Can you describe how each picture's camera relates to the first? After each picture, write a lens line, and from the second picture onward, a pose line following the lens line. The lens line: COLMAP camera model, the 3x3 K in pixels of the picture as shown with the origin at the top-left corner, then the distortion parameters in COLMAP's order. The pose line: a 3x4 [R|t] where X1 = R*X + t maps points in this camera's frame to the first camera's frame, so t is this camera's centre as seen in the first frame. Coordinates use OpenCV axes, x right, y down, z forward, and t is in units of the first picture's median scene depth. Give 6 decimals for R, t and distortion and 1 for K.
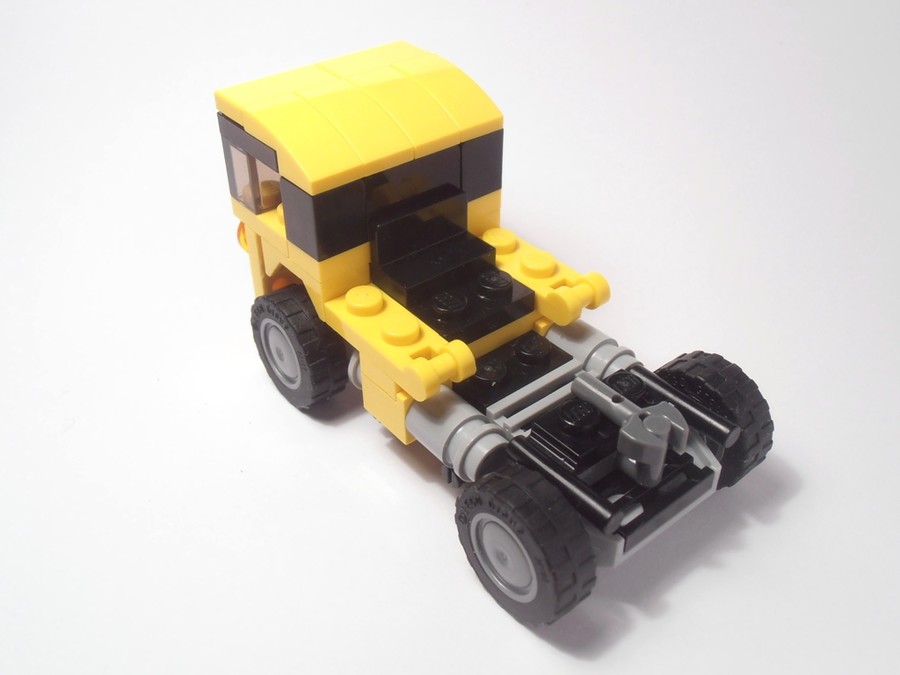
lens RADIAL K [[892.2, 0, 450.0], [0, 892.2, 337.5], [0, 0, 1]] dist [-0.008465, -0.003206]
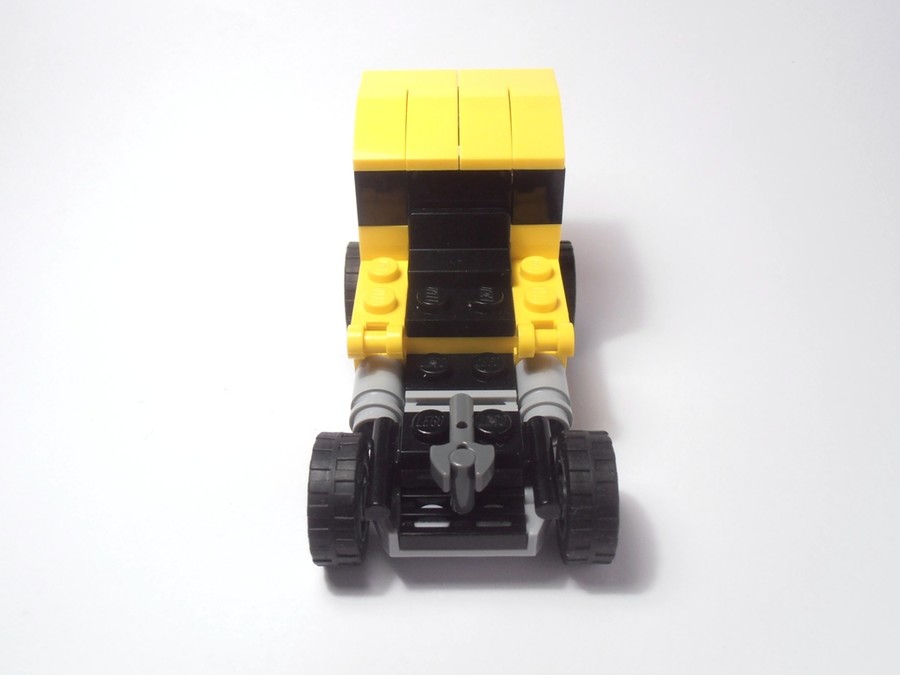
lens RADIAL K [[892.2, 0, 450.0], [0, 892.2, 337.5], [0, 0, 1]] dist [-0.008465, -0.003206]
pose [[0.792174, 0.389579, -0.469775, 0.538928], [-0.359406, 0.919912, 0.156811, -0.167299], [0.493242, 0.044618, 0.868747, 0.008130]]
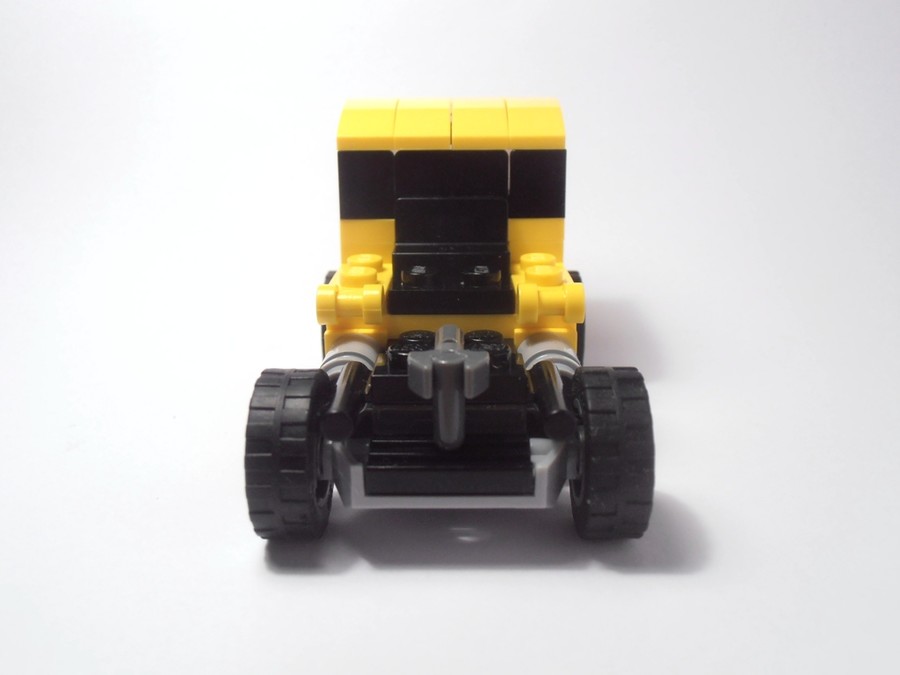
lens RADIAL K [[892.2, 0, 450.0], [0, 892.2, 337.5], [0, 0, 1]] dist [-0.008465, -0.003206]
pose [[0.787117, 0.203666, -0.582208, 0.580249], [-0.366532, 0.913620, -0.175933, 0.177446], [0.496085, 0.351878, 0.793776, 0.228574]]
